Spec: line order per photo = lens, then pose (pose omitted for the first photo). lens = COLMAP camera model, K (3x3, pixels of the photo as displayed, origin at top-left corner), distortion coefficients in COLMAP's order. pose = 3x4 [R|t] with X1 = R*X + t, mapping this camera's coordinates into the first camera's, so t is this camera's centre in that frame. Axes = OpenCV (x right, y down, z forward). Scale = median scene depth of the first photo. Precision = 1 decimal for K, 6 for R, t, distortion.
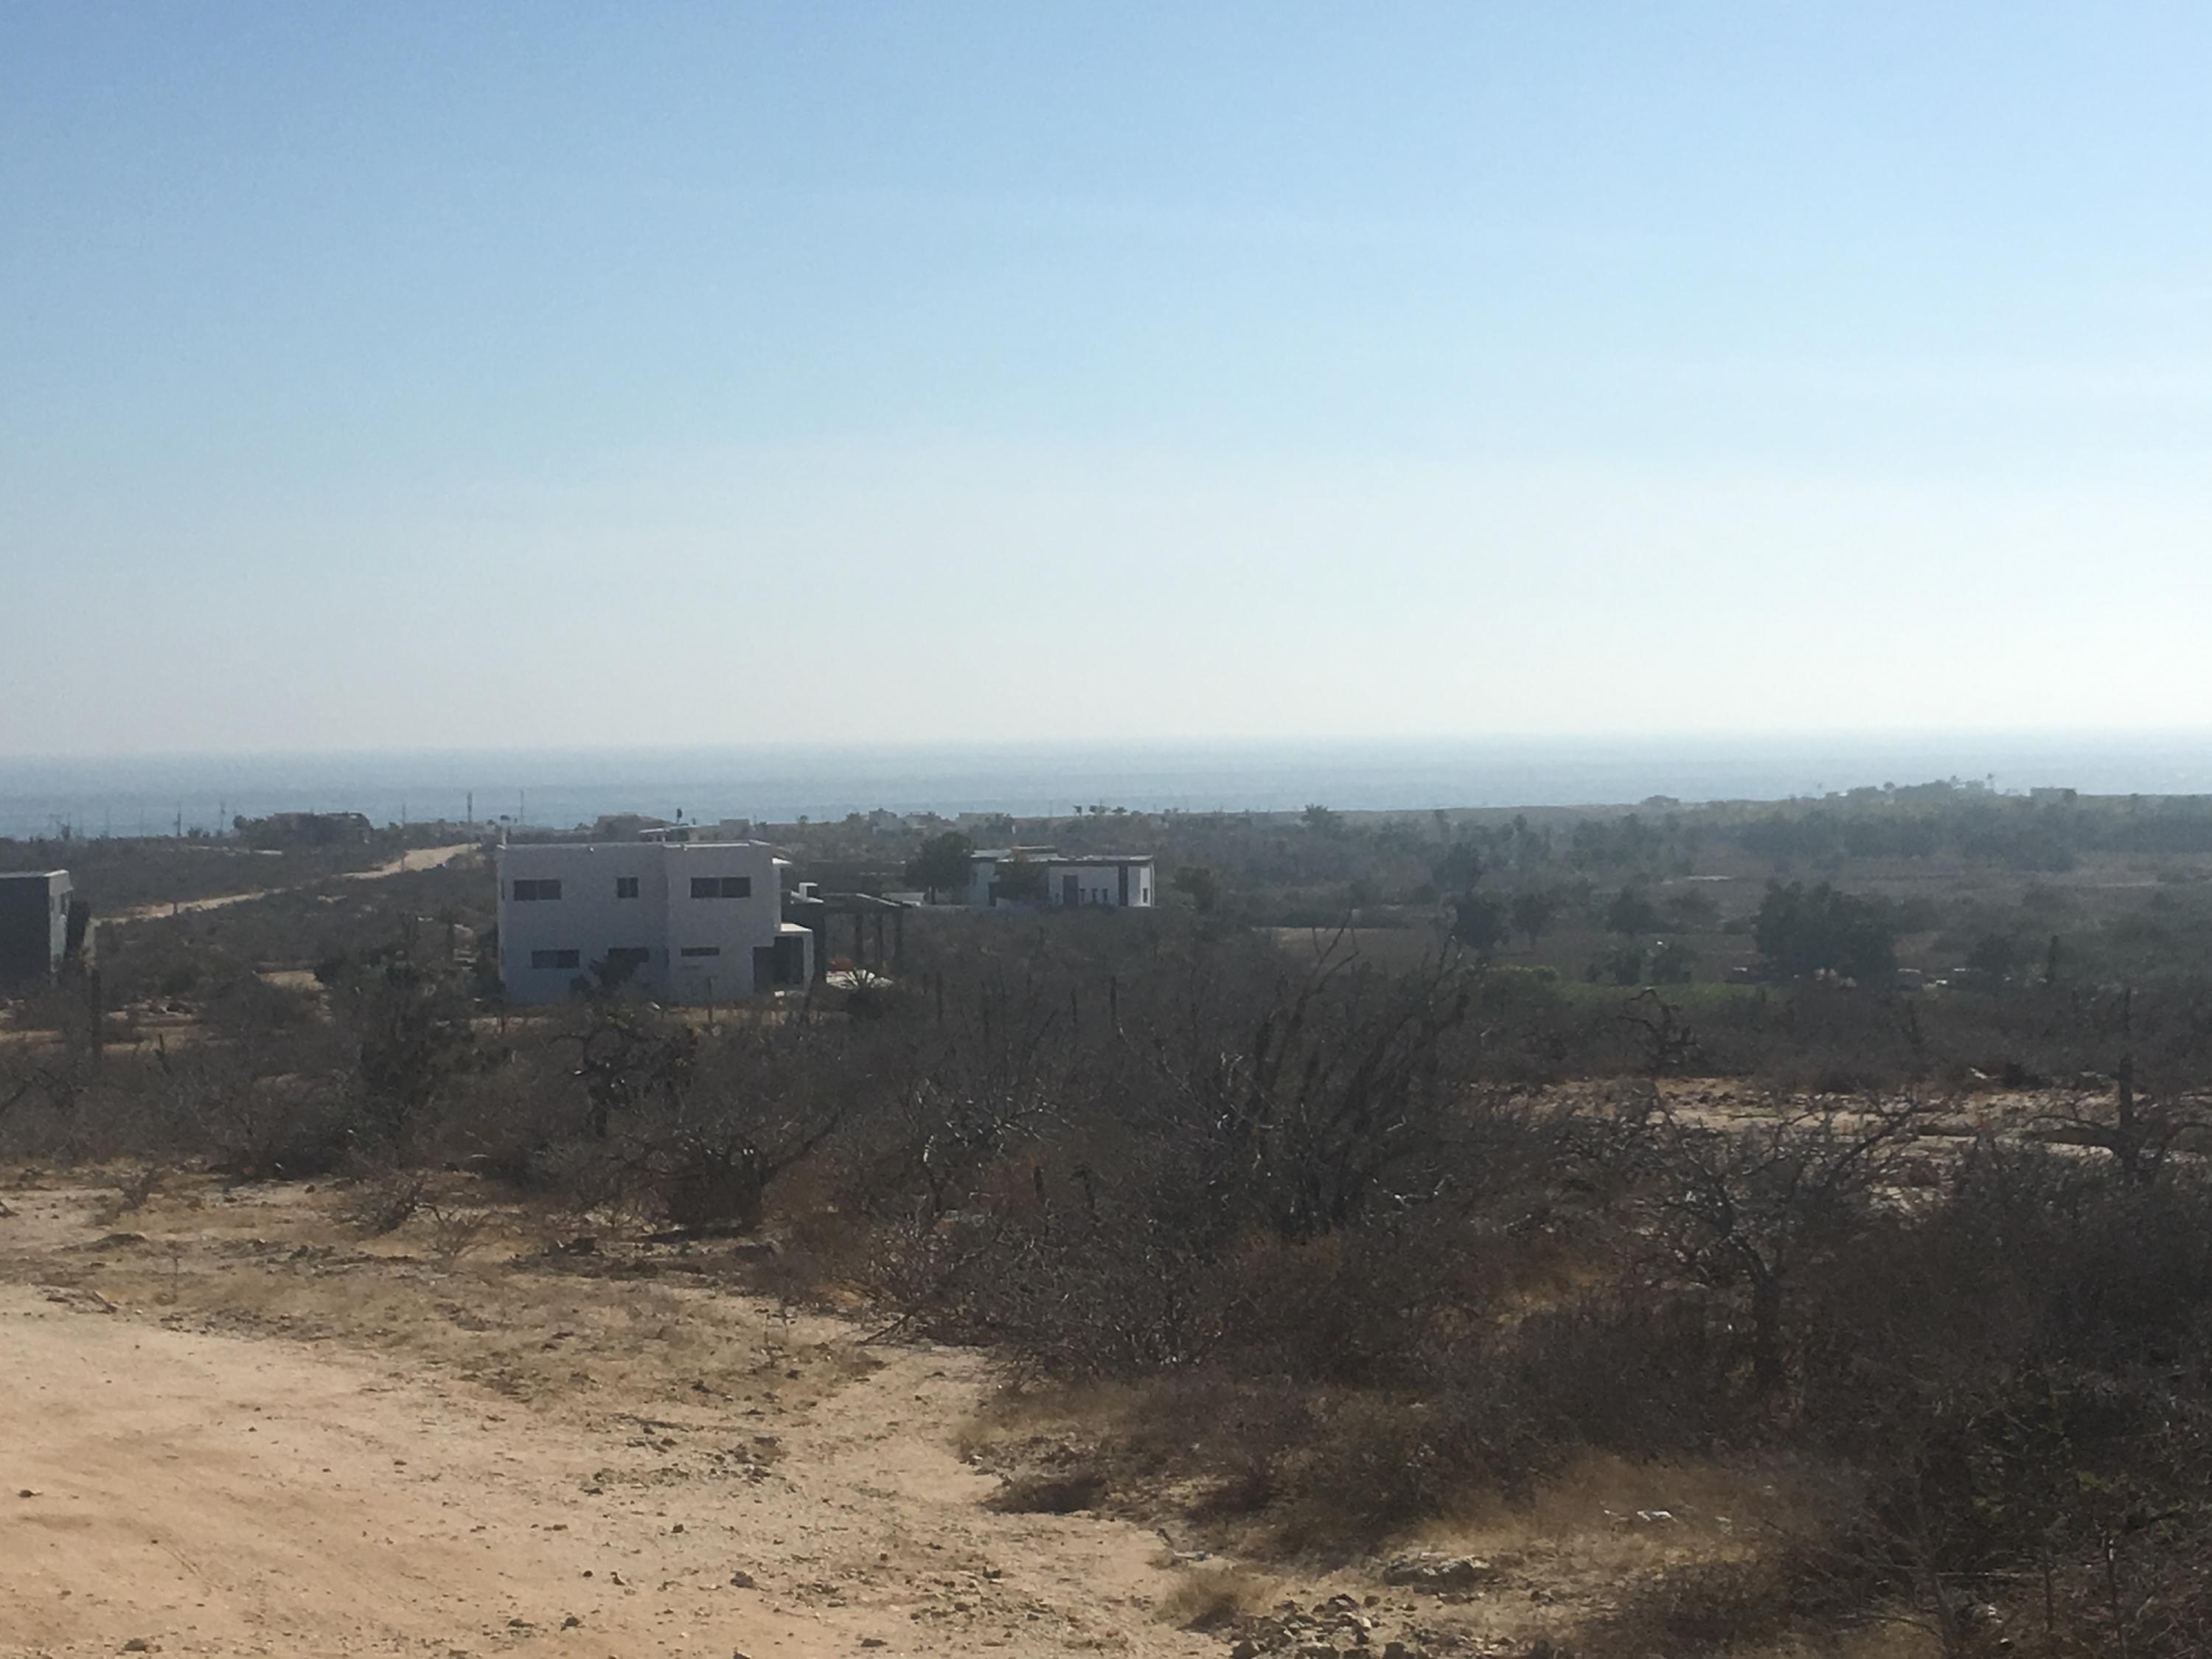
lens RADIAL K [[3878.6, 0, 1111.4], [0, 3878.6, 766.9], [0, 0, 1]] dist [0.025107, 0.200906]
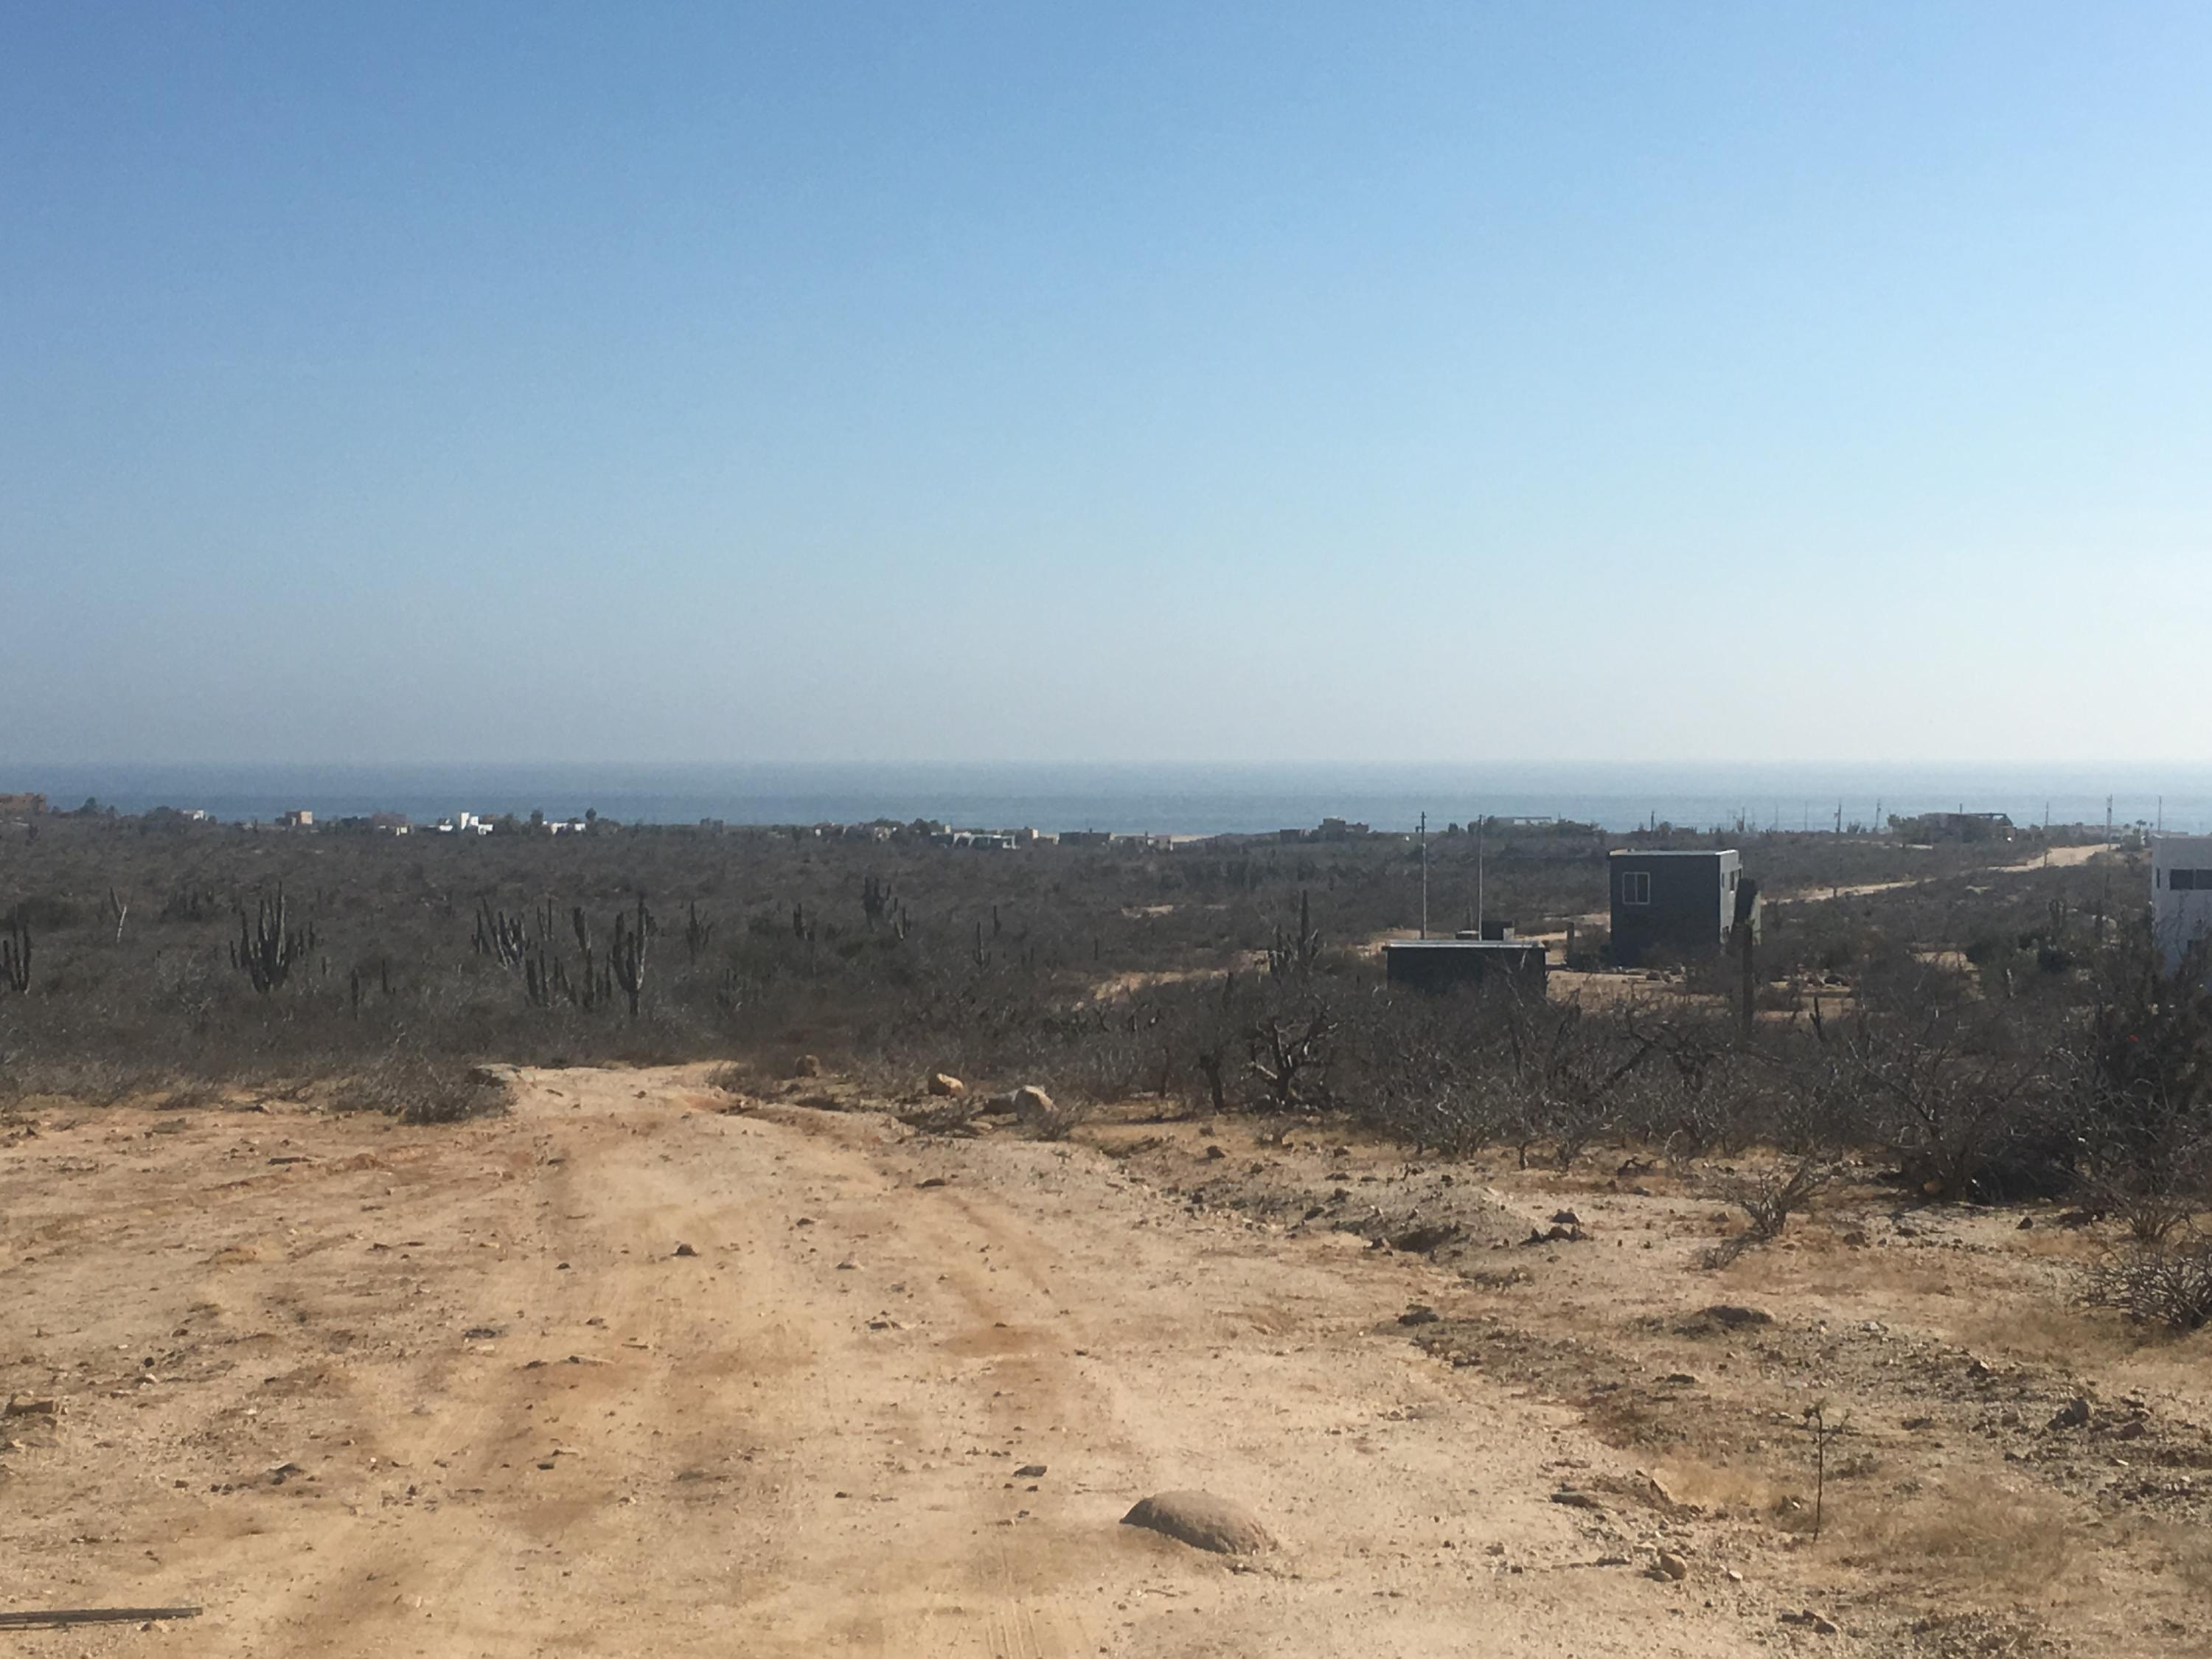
lens RADIAL K [[3335.5, 0, 1106.0], [0, 3335.5, 829.5], [0, 0, 1]] dist [0.013421, 0.083965]
pose [[0.899385, 0.024547, -0.436467, -0.024594], [-0.018331, 0.999662, 0.018448, 0.008182], [0.436772, -0.008590, 0.899531, 0.102648]]
